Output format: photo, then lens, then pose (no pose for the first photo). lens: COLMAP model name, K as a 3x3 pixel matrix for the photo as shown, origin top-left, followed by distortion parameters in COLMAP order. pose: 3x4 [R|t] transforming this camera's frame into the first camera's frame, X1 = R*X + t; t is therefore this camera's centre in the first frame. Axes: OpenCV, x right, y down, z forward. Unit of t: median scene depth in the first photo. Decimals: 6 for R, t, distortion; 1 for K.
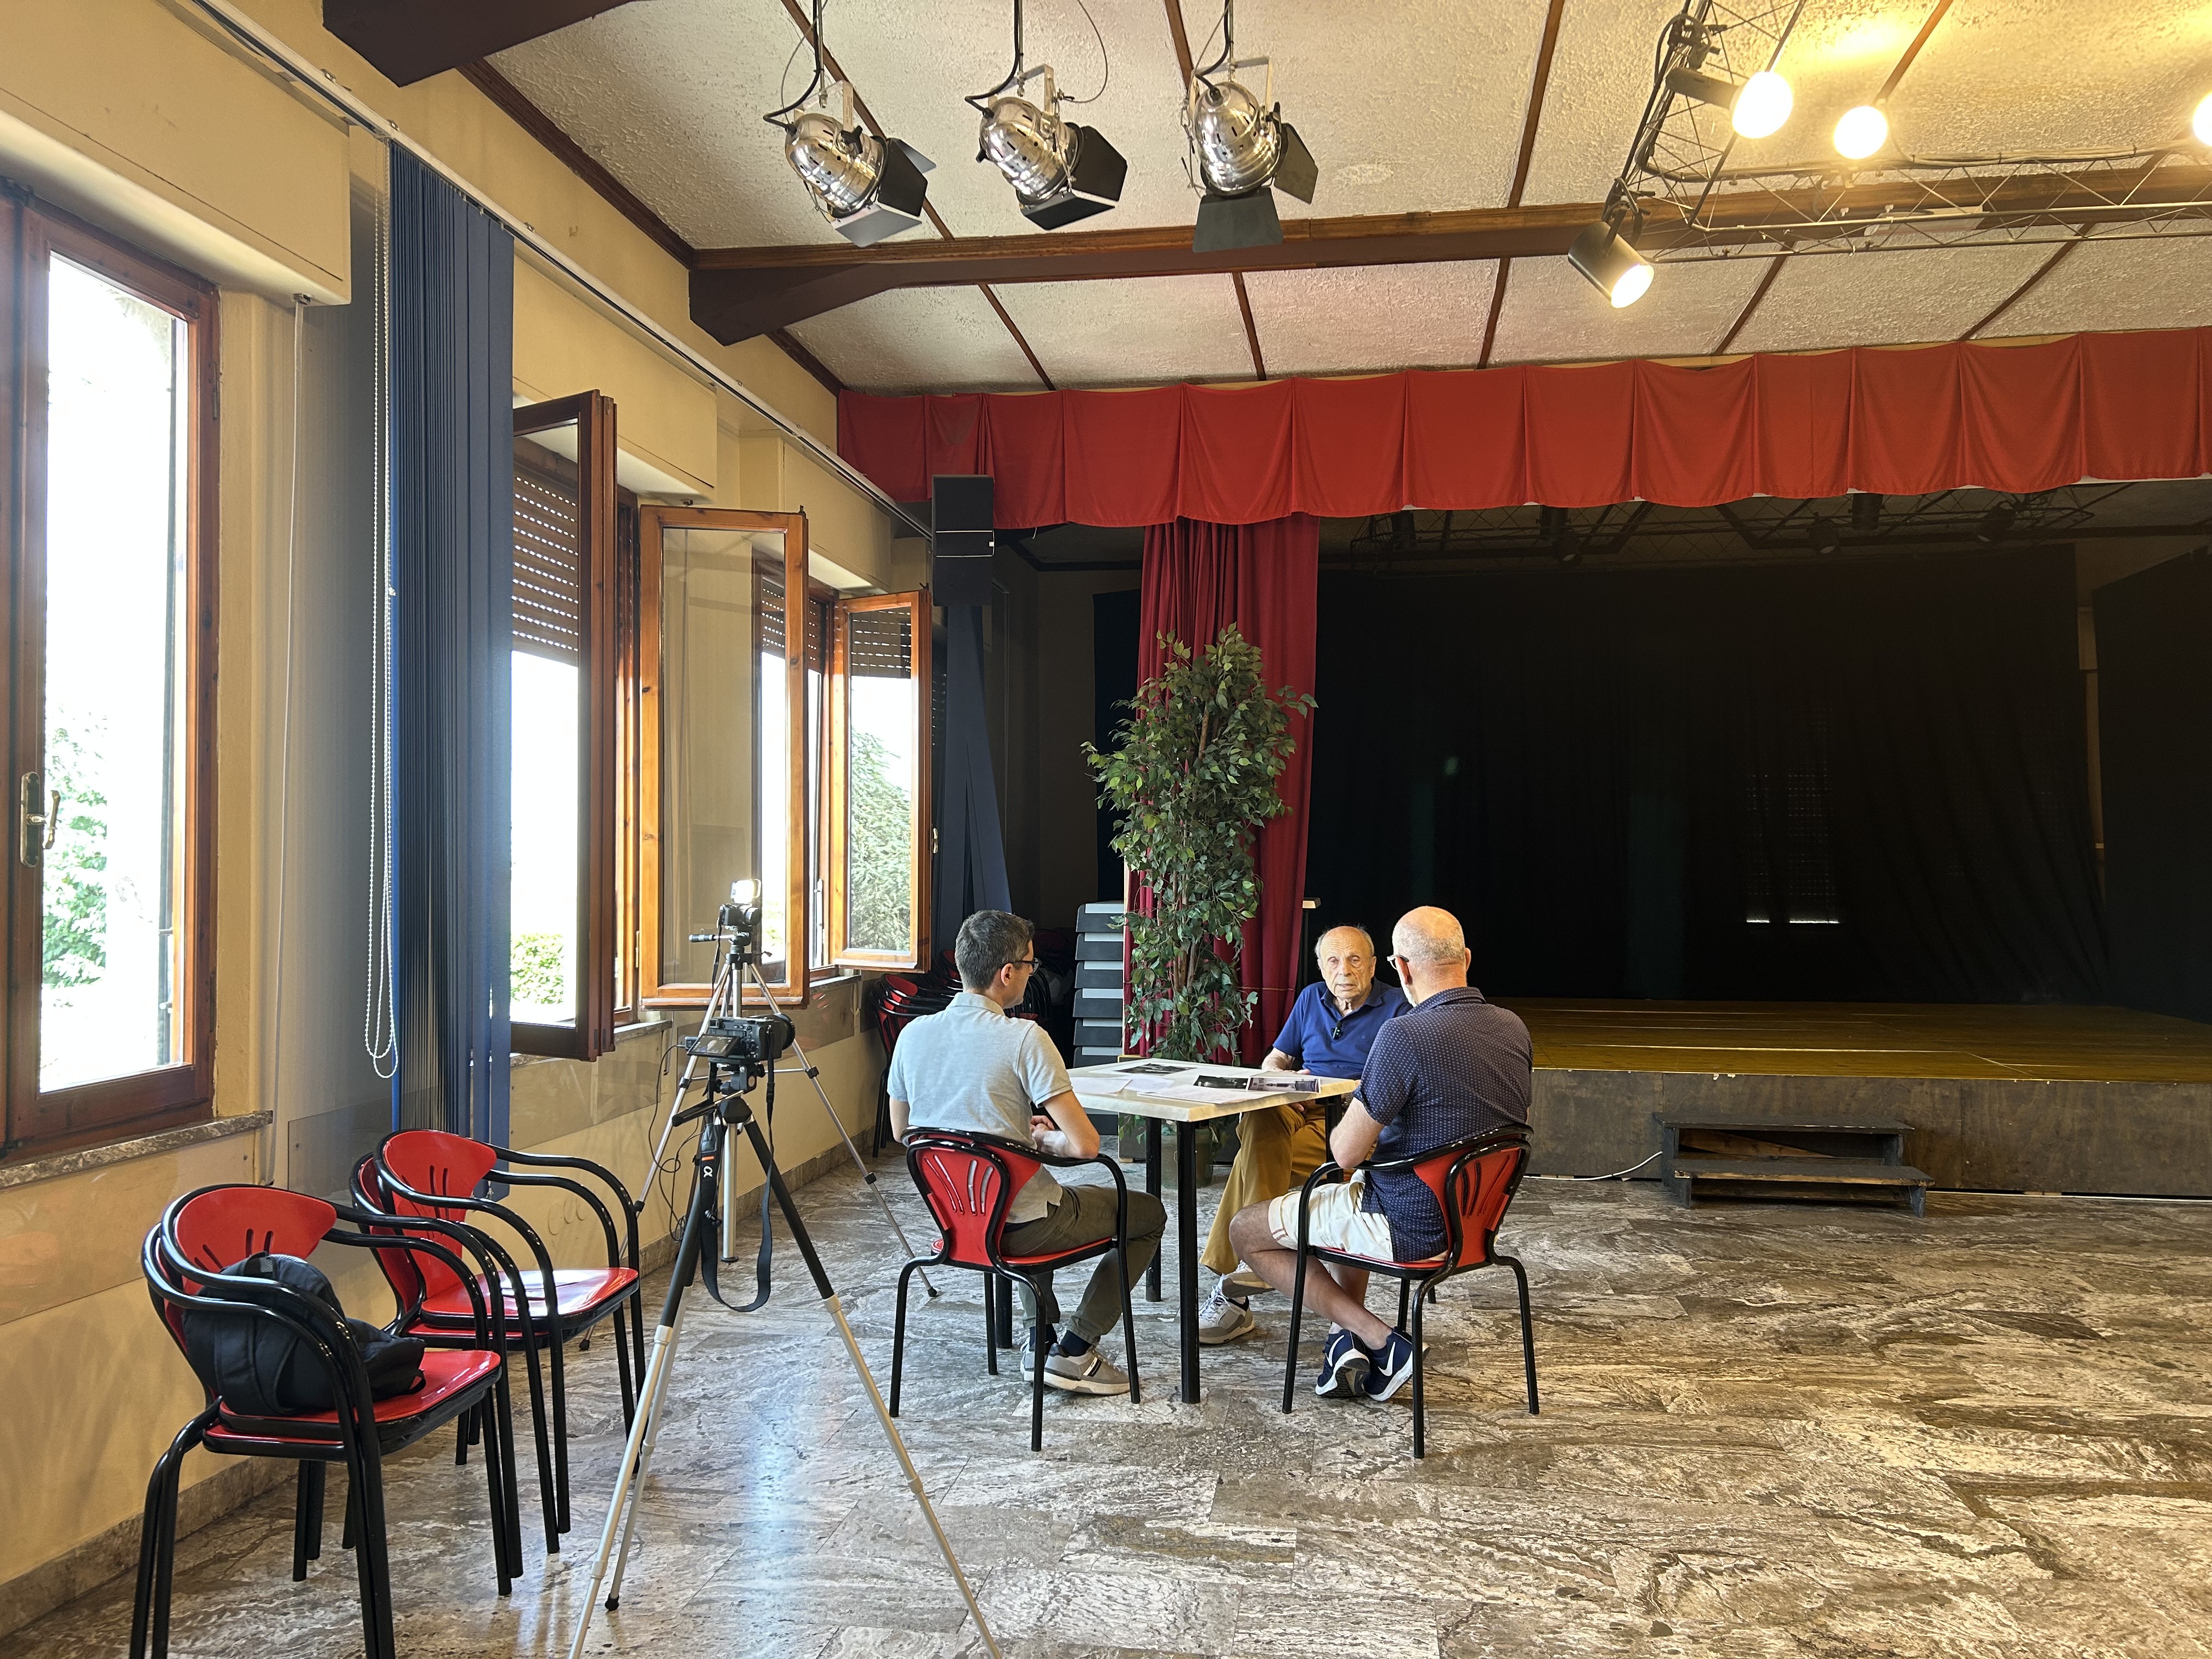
lens RADIAL K [[1682.7, 0, 1106.0], [0, 1682.7, 829.5], [0, 0, 1]] dist [0.043967, -0.041890]
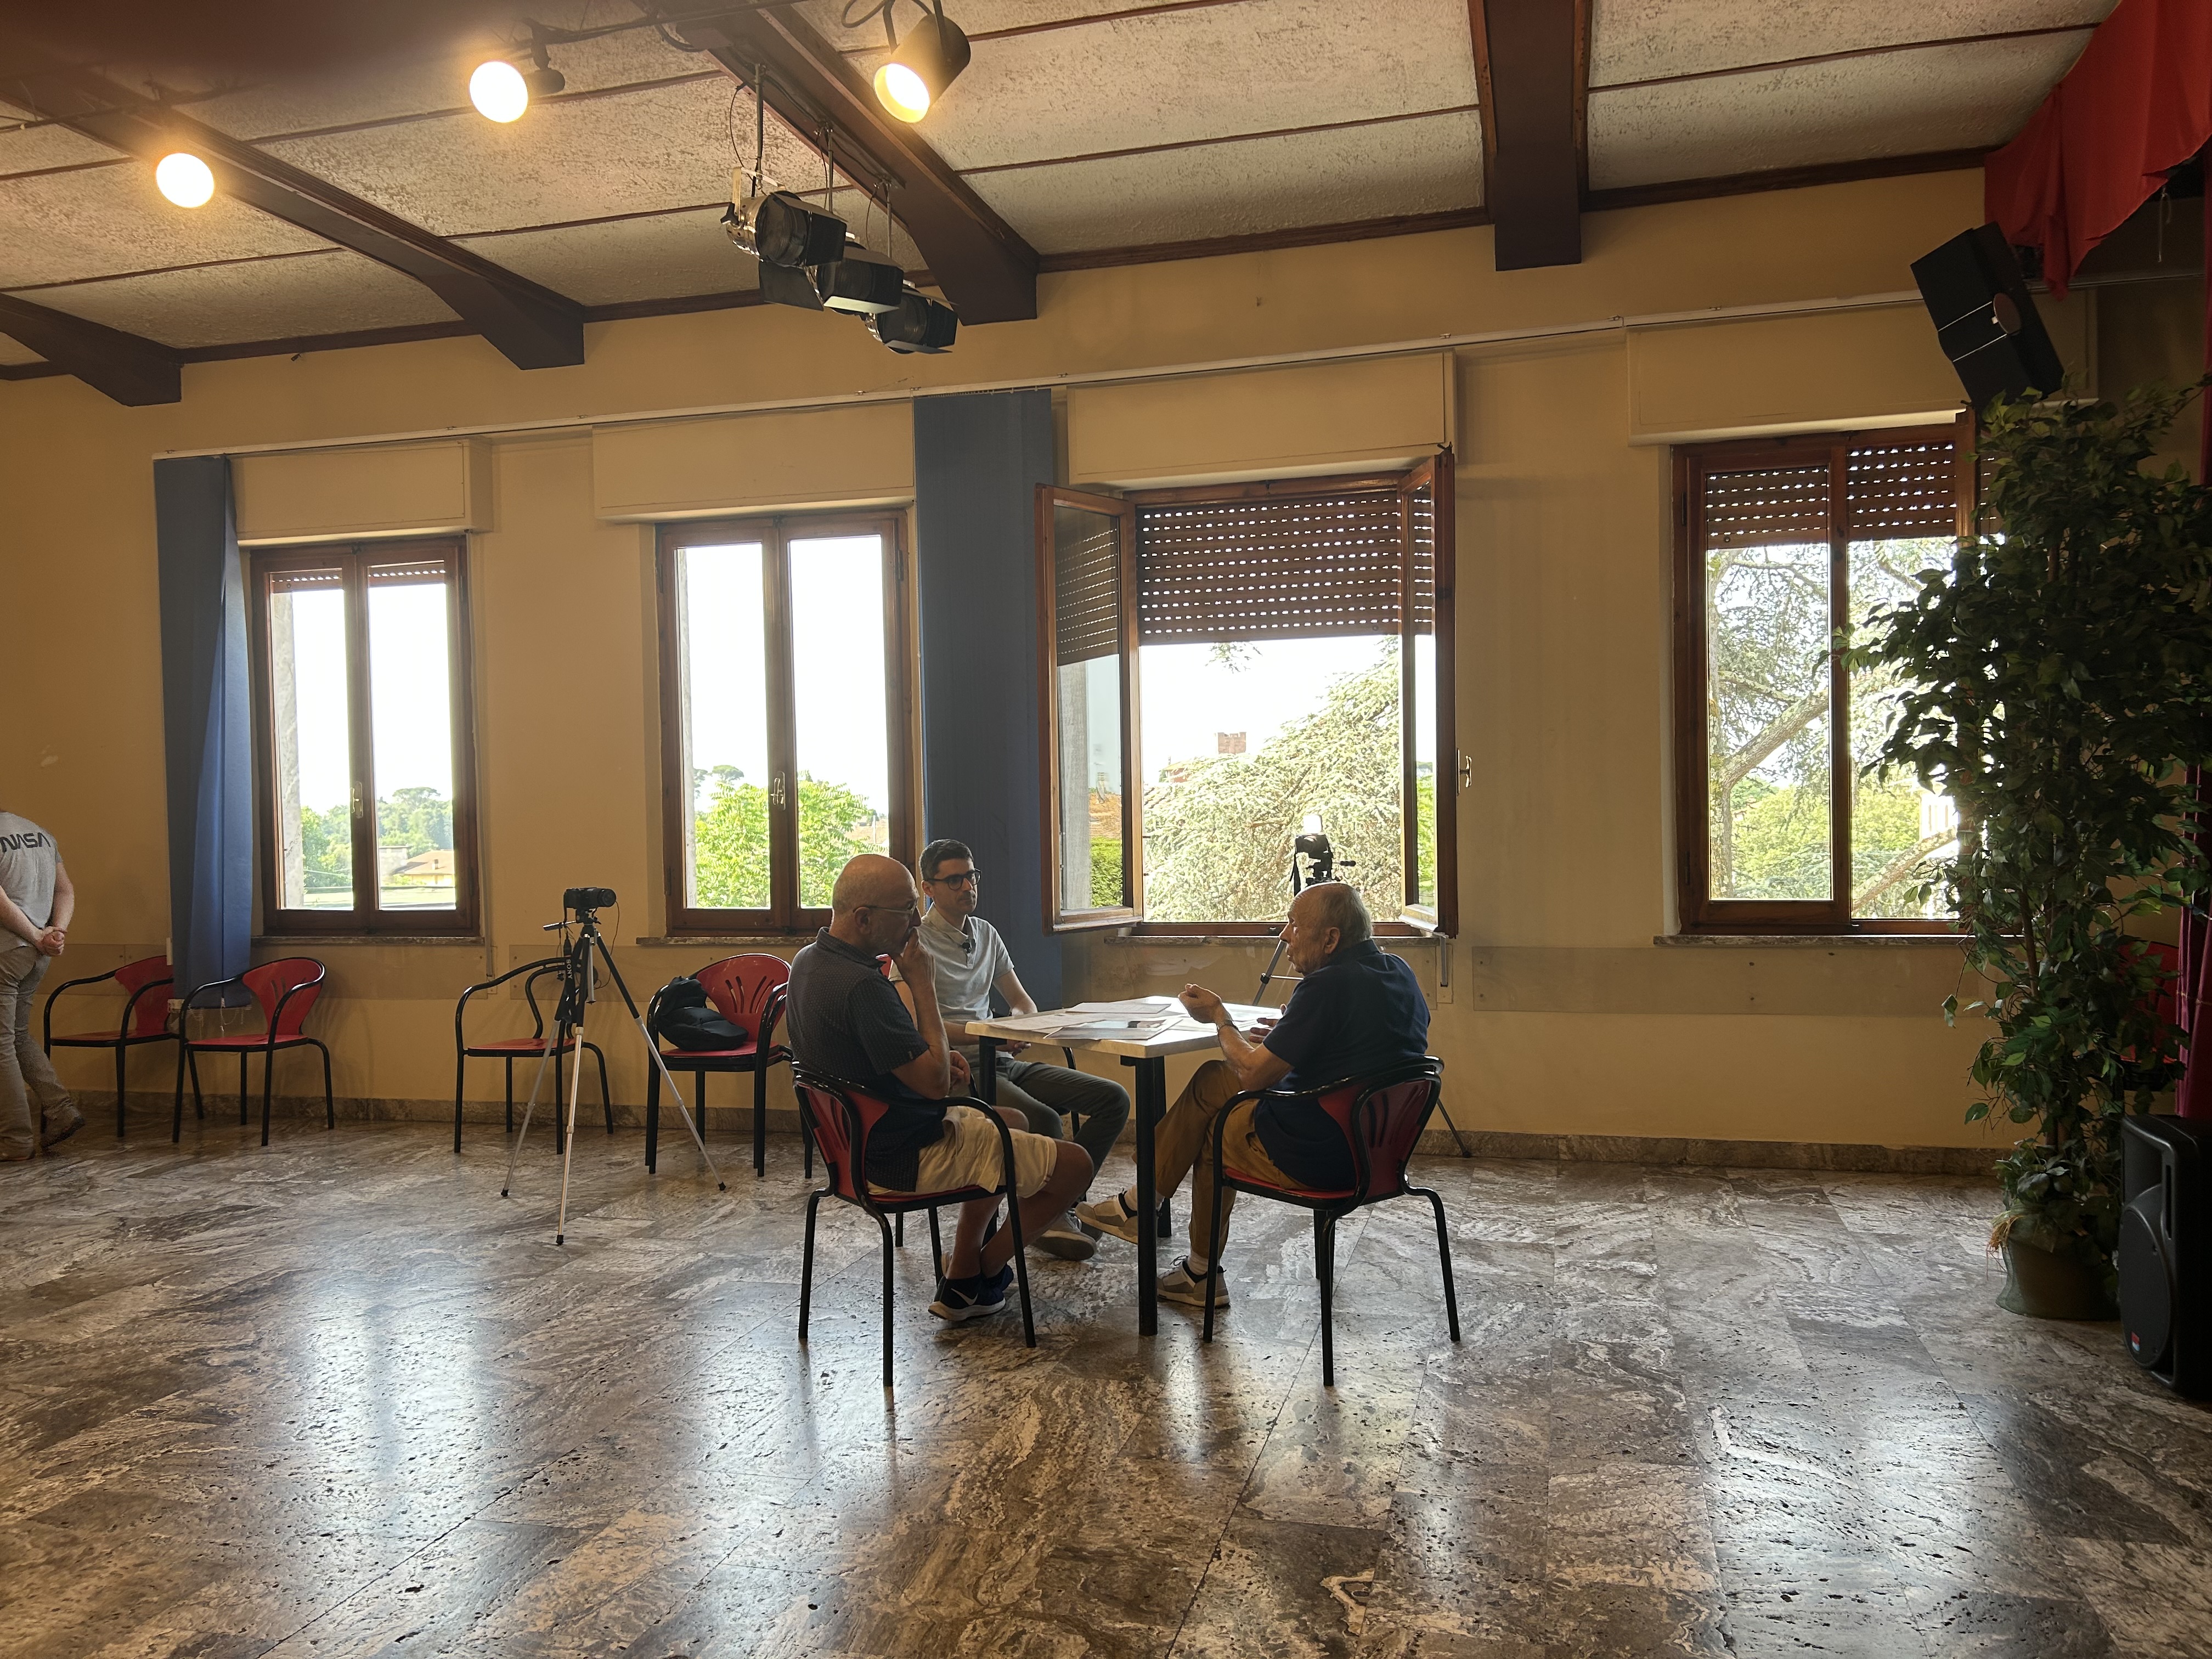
lens RADIAL K [[1682.7, 0, 1106.0], [0, 1682.7, 829.5], [0, 0, 1]] dist [0.043967, -0.041890]
pose [[-0.111957, 0.020515, -0.993501, 1.083170], [0.040649, 0.999045, 0.016048, 0.020008], [0.992881, -0.038588, -0.112684, 1.140911]]
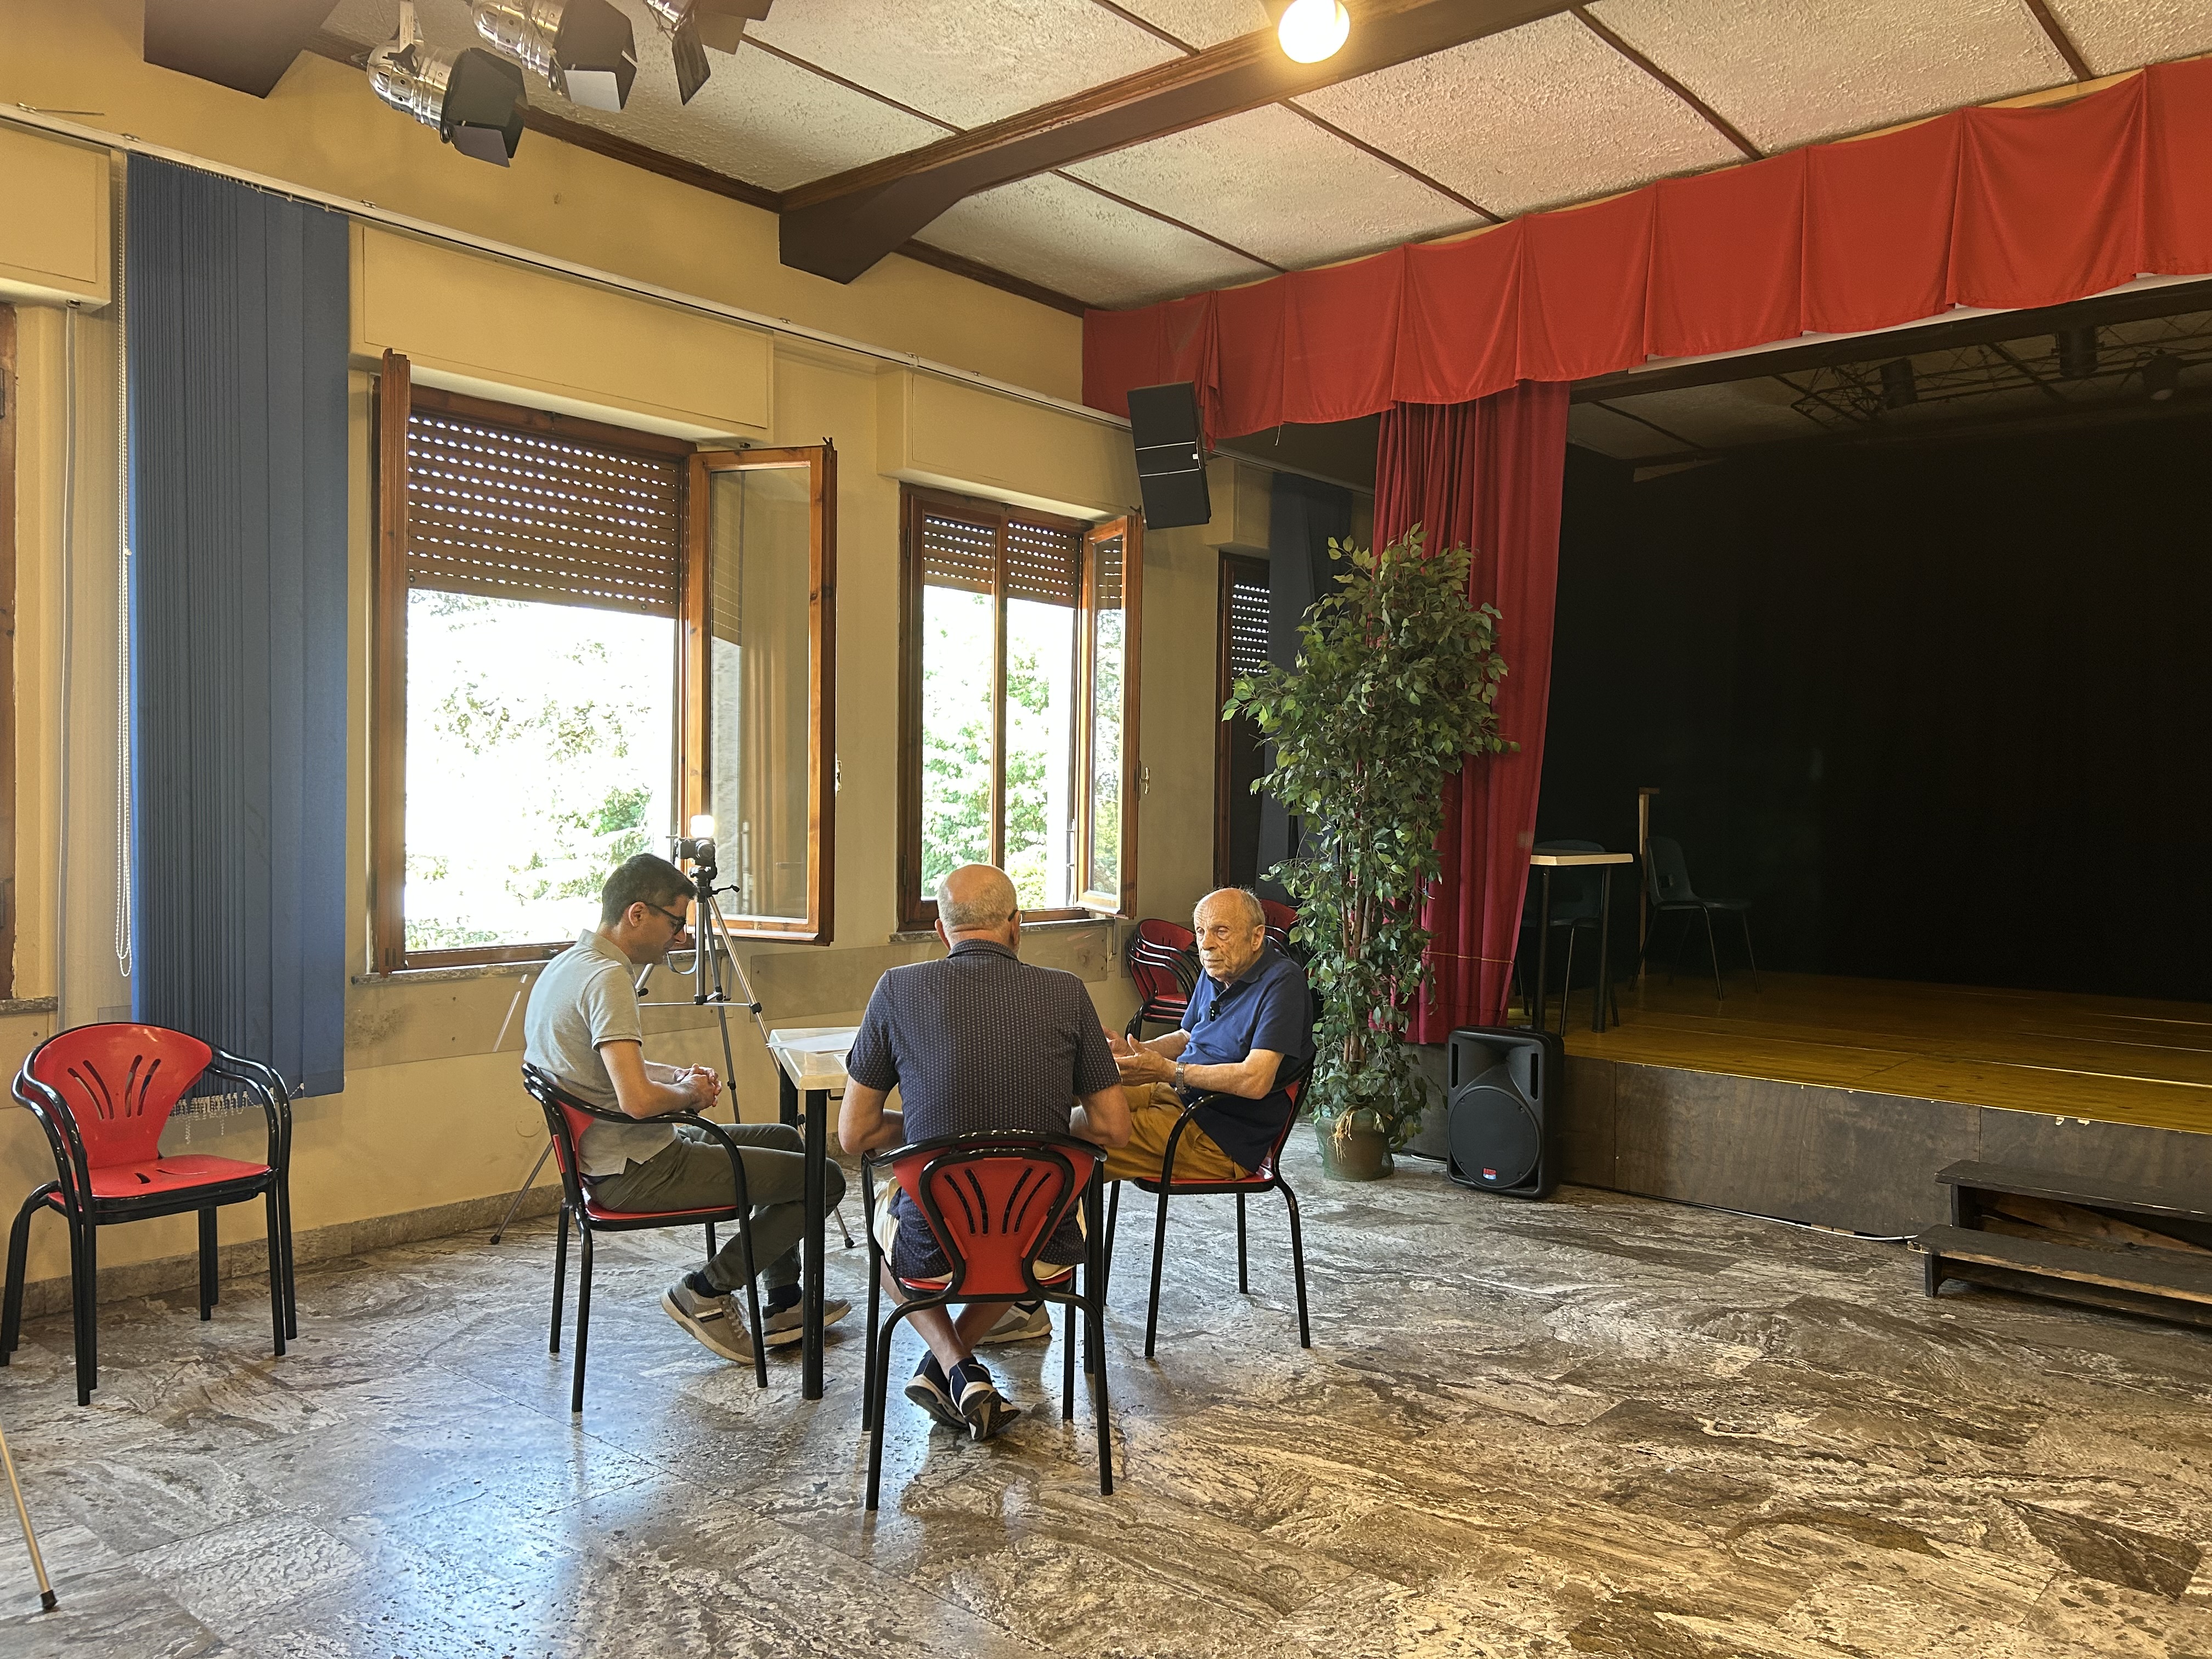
lens RADIAL K [[1682.7, 0, 1106.0], [0, 1682.7, 829.5], [0, 0, 1]] dist [0.043967, -0.041890]
pose [[0.850534, 0.021554, -0.525479, 0.612190], [-0.004182, 0.999405, 0.034224, 0.003570], [0.525904, -0.026911, 0.850118, 0.302177]]
